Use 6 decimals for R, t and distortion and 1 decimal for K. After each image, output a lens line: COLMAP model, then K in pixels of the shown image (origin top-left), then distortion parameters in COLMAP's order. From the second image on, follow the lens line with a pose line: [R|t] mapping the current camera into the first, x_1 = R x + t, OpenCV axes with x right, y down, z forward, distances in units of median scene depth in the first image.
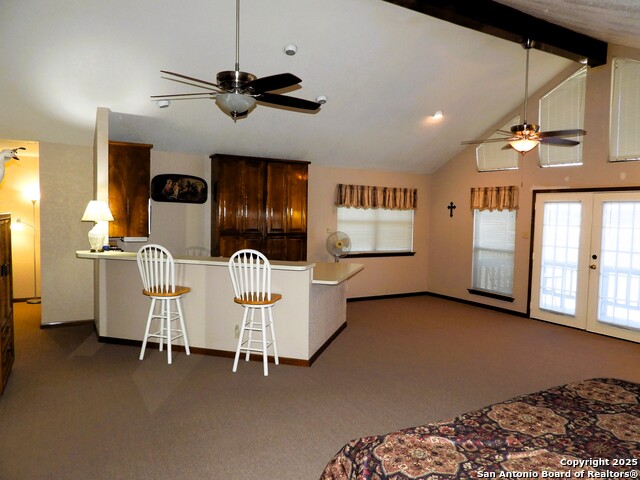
lens RADIAL K [[458.1, 0, 320.0], [0, 458.1, 240.0], [0, 0, 1]] dist [-0.015450, 0.002626]
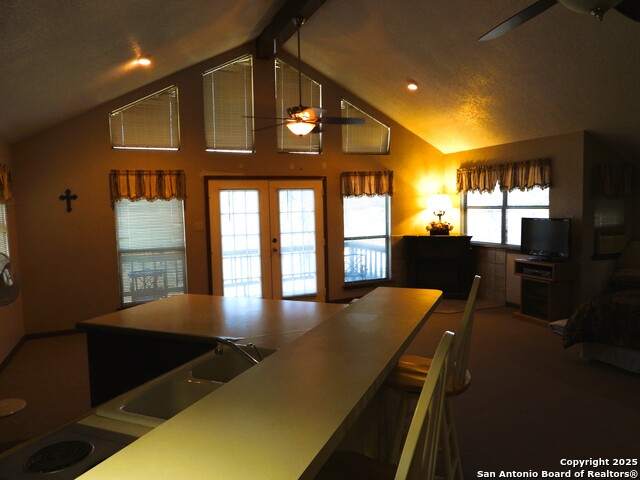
lens RADIAL K [[458.1, 0, 320.0], [0, 458.1, 240.0], [0, 0, 1]] dist [-0.015450, 0.002626]
pose [[0.107574, -0.101949, 0.988956, -0.414242], [0.084332, 0.992079, 0.093098, -0.050277], [-0.990614, 0.073386, 0.115320, 0.695185]]
